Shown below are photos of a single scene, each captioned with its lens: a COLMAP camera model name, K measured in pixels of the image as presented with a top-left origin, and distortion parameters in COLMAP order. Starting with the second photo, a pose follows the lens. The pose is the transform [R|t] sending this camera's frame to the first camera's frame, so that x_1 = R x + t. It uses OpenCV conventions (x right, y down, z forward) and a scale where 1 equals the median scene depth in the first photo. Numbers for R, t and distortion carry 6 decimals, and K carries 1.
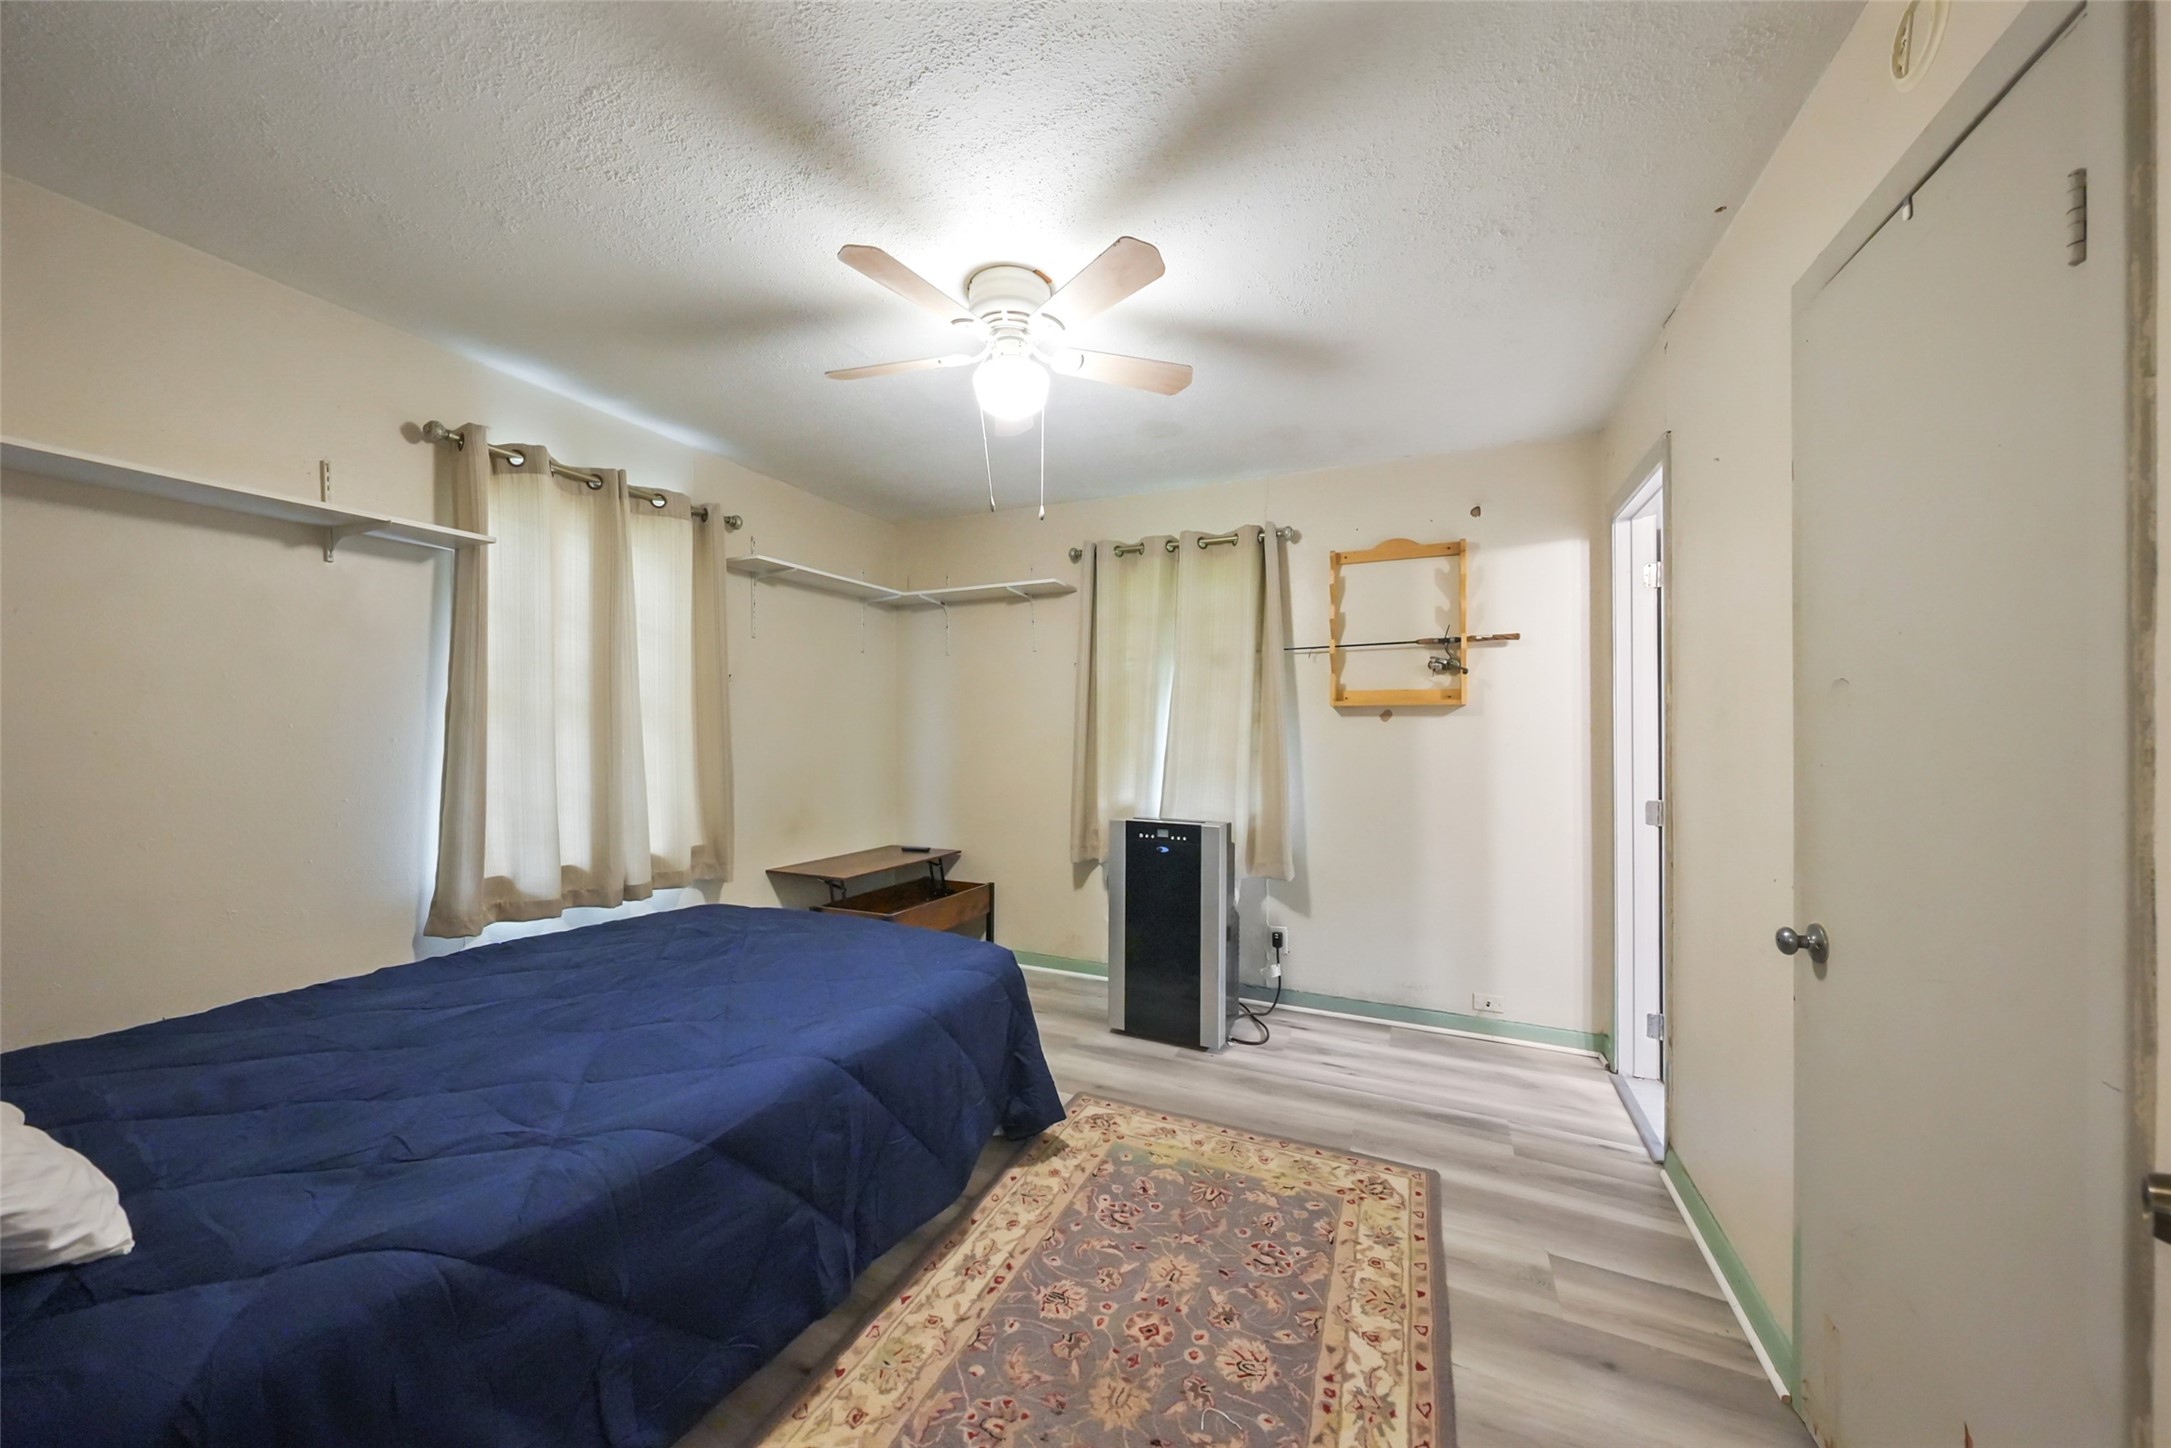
lens RADIAL K [[753.5, 0, 1085.7], [0, 753.5, 721.6], [0, 0, 1]] dist [-0.000339, -0.000022]
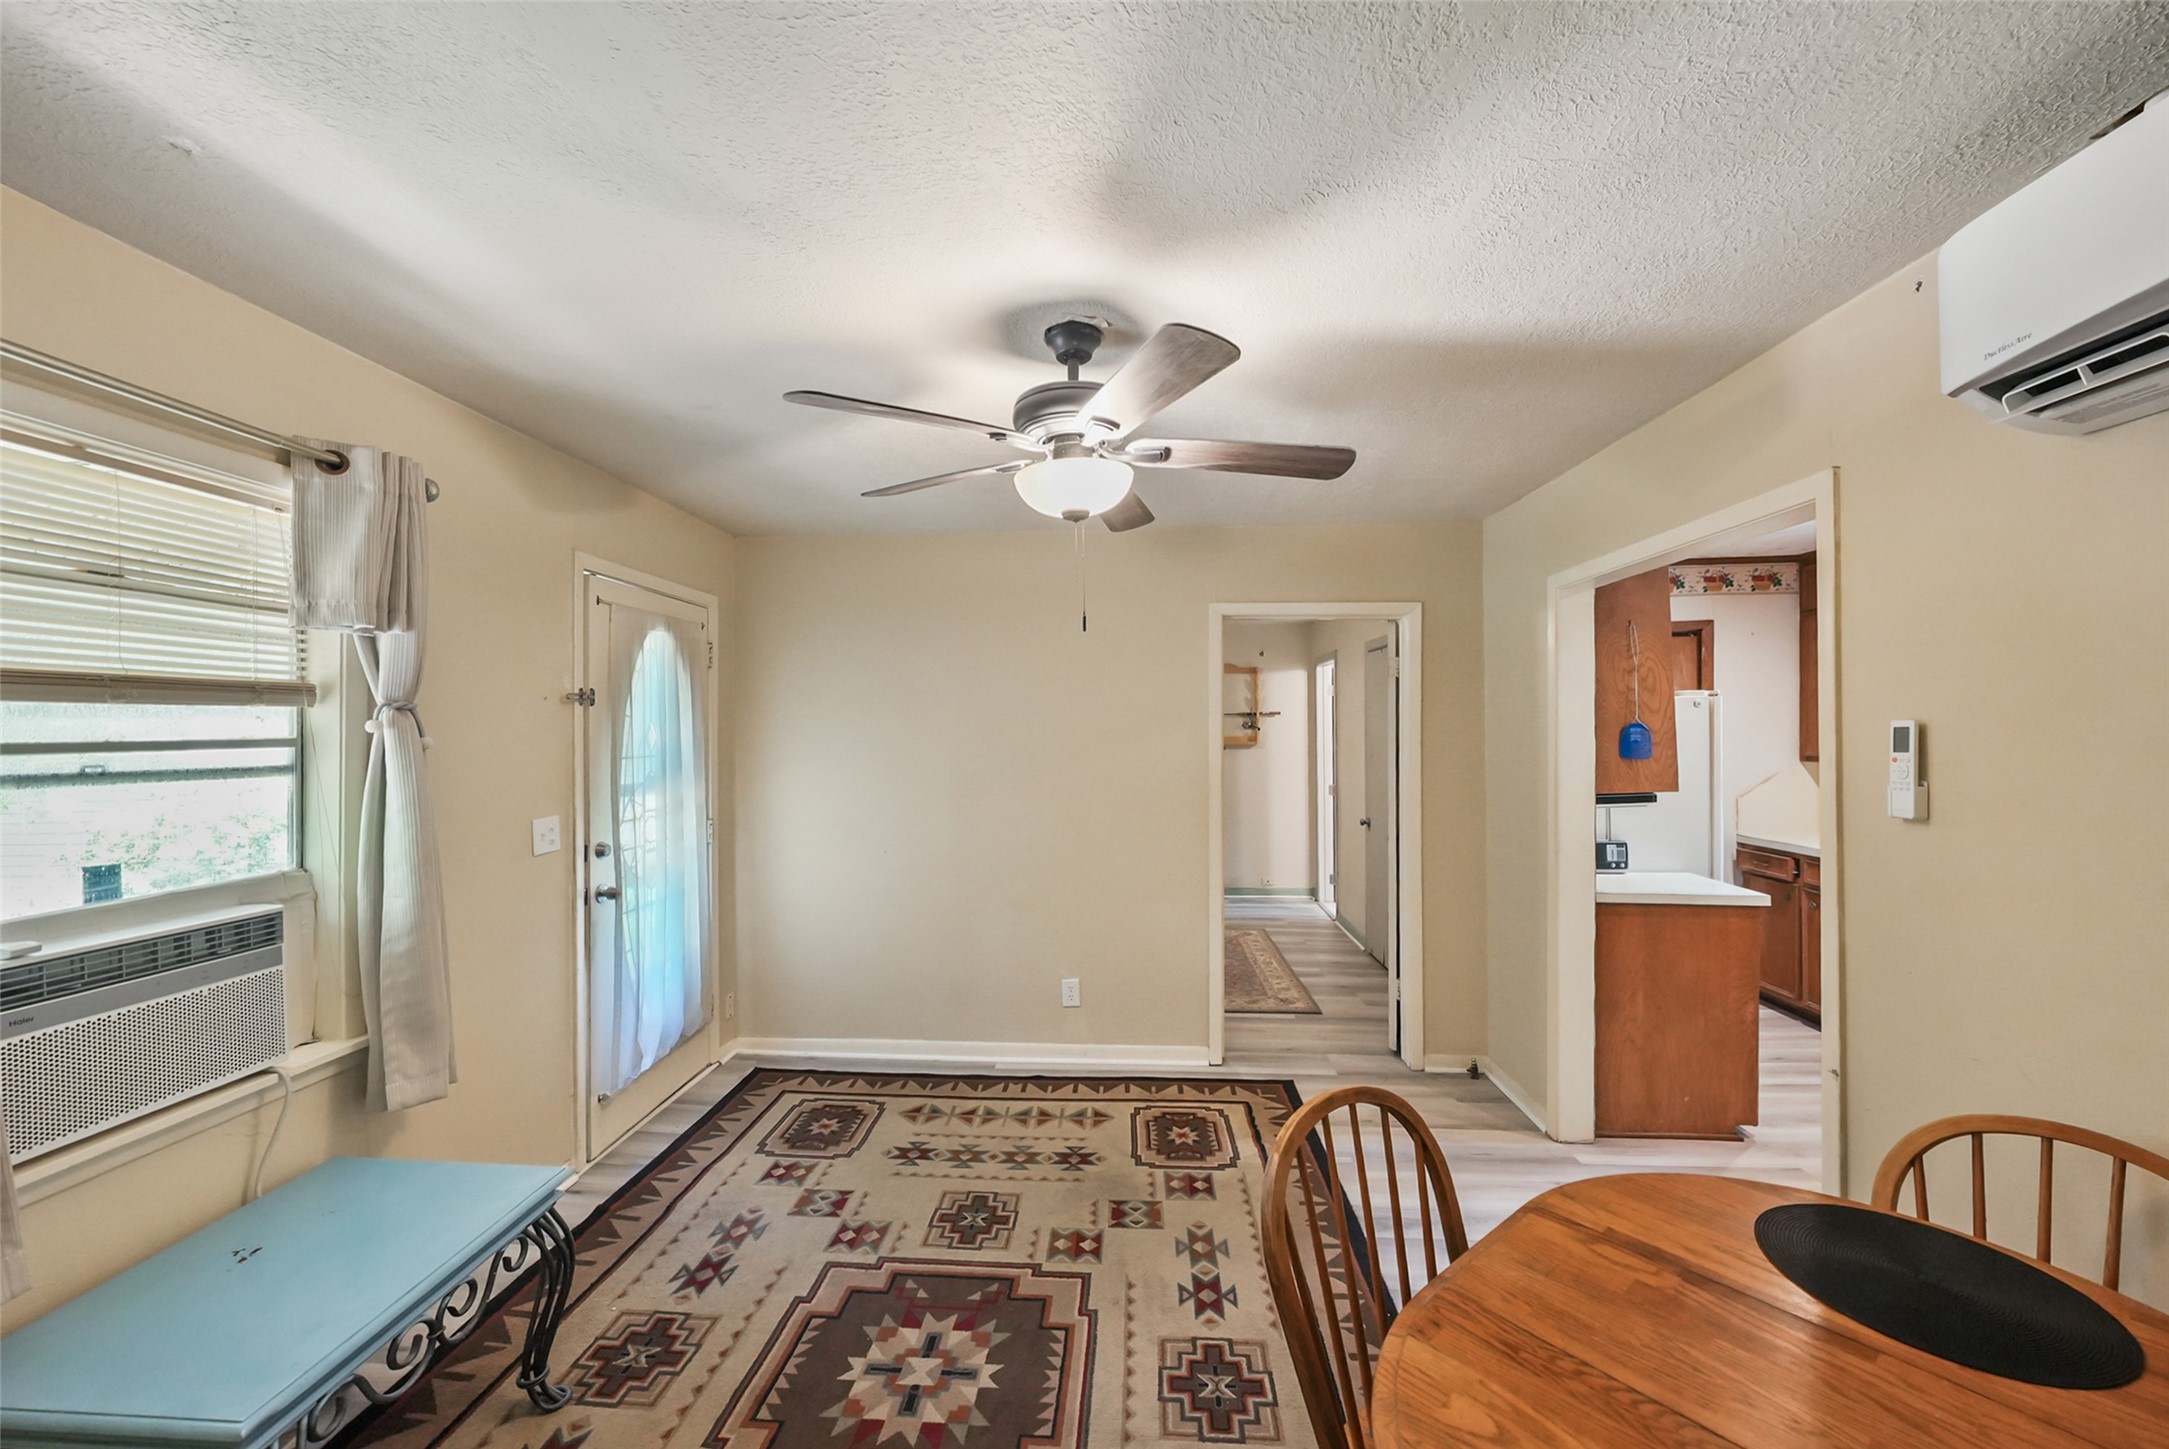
lens RADIAL K [[807.7, 0, 1082.5], [0, 807.7, 732.3], [0, 0, 1]] dist [-0.004757, -0.000042]
pose [[0.938634, -0.021737, 0.344229, -0.885057], [0.013187, 0.999544, 0.027158, -0.144804], [-0.344662, -0.020952, 0.938493, -1.152819]]
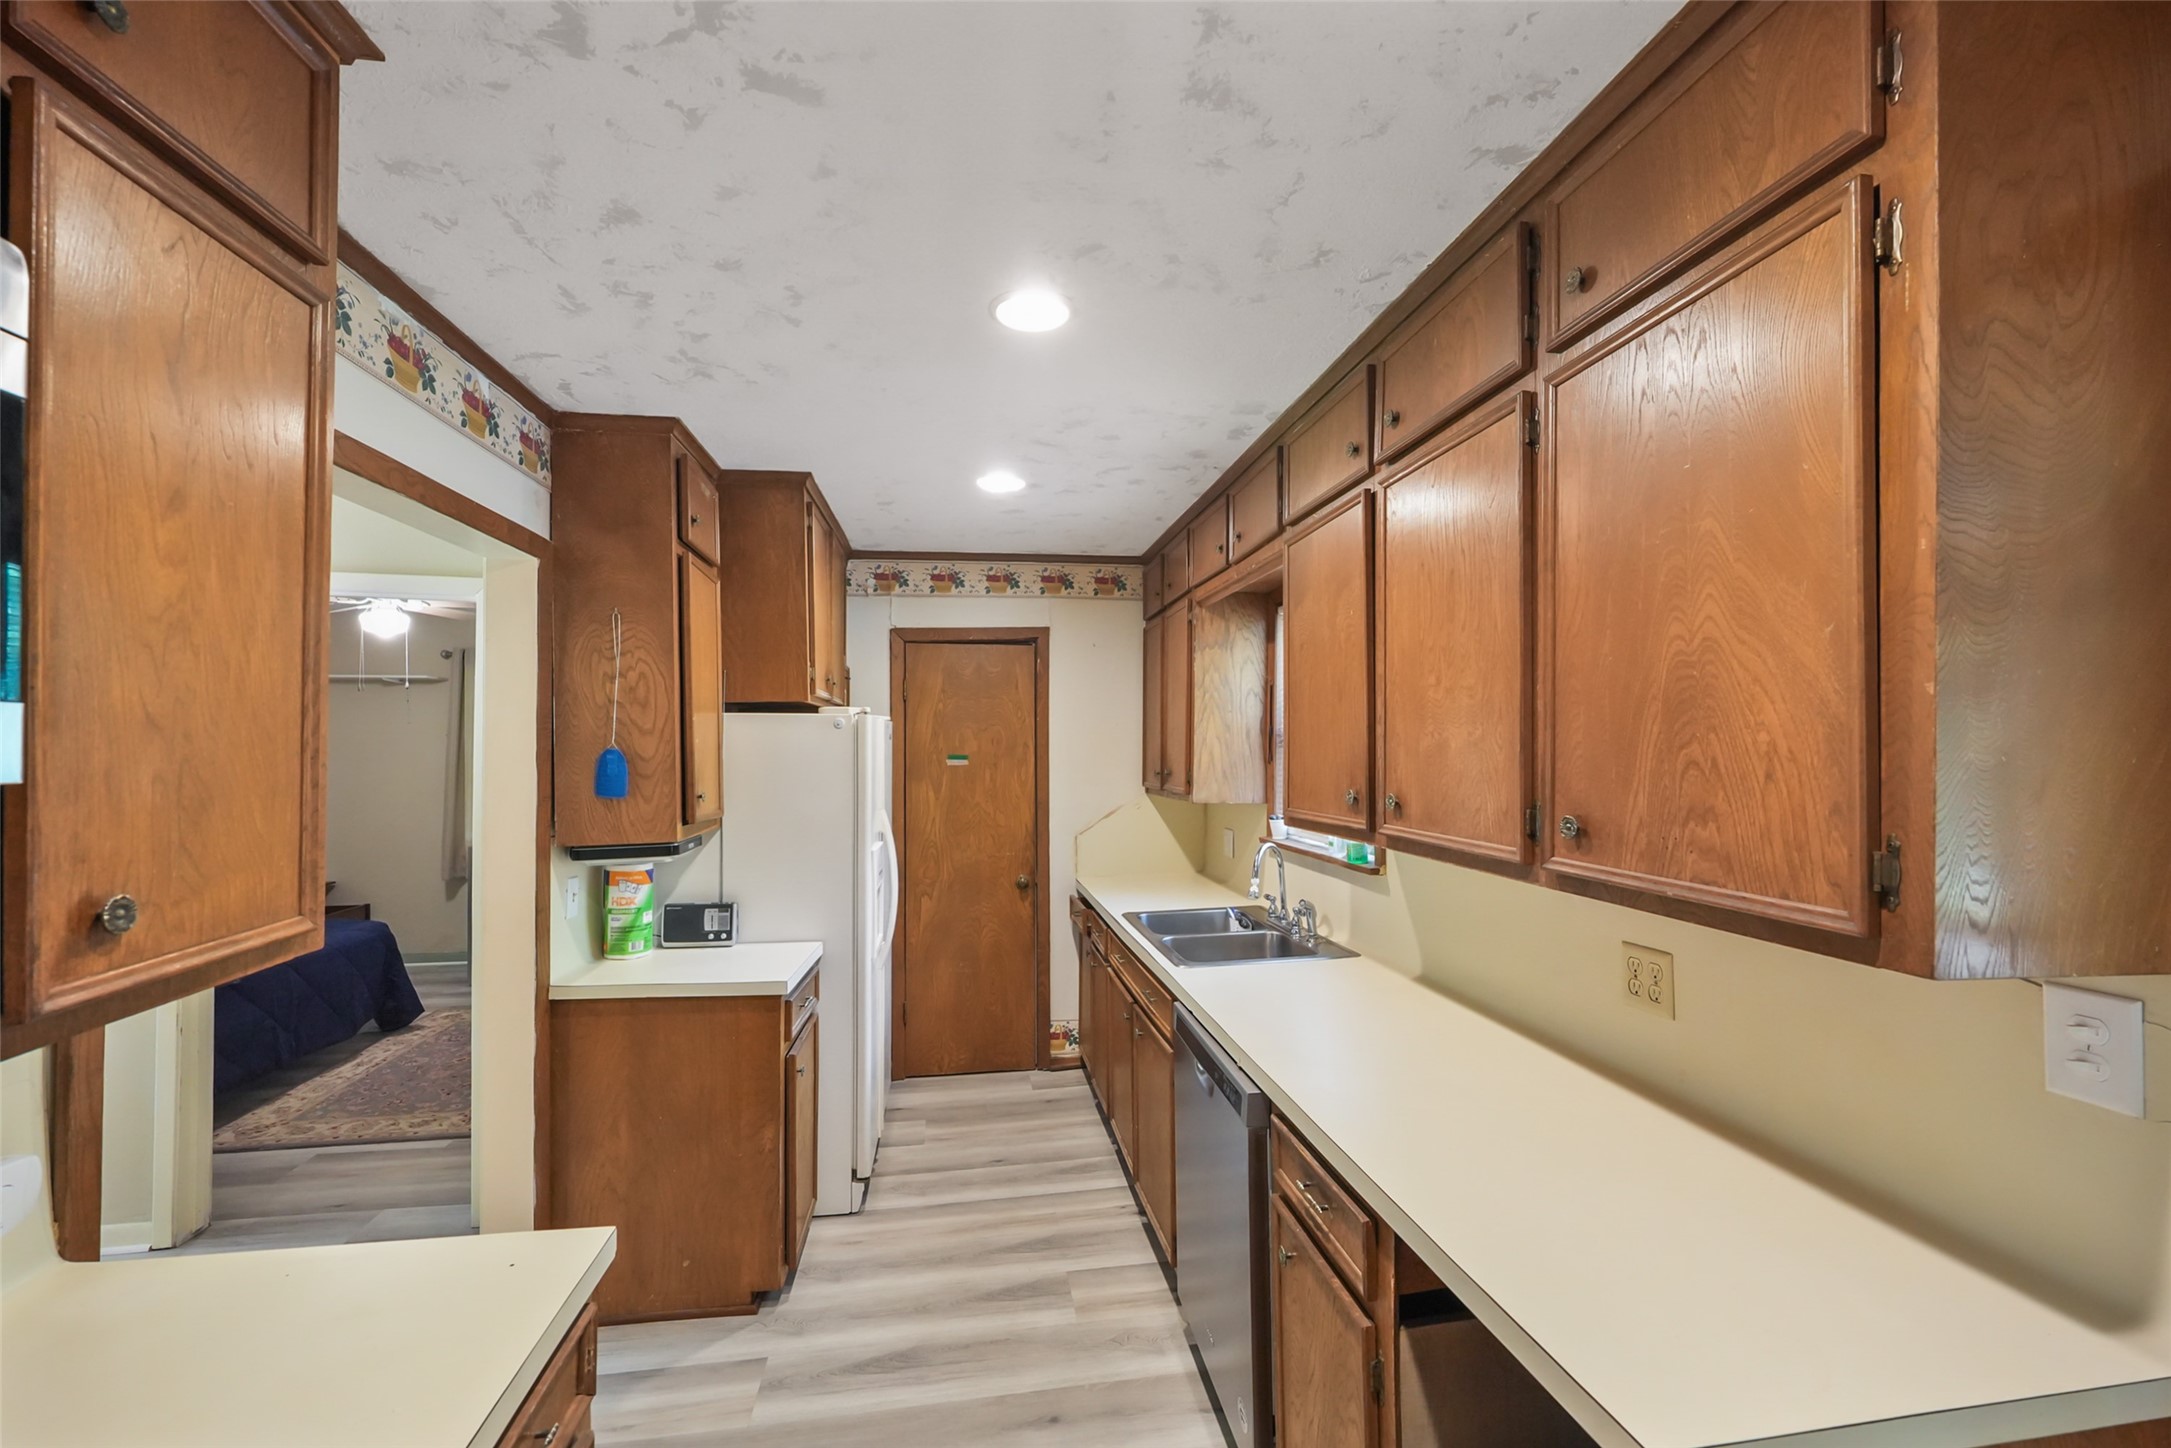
lens RADIAL K [[864.5, 0, 1085.9], [0, 864.5, 737.1], [0, 0, 1]] dist [-0.000464, -0.000707]
pose [[0.838796, -0.006443, 0.544408, 0.152546], [-0.001624, 0.999896, 0.014336, -0.141567], [-0.544443, -0.012910, 0.838698, -1.355807]]
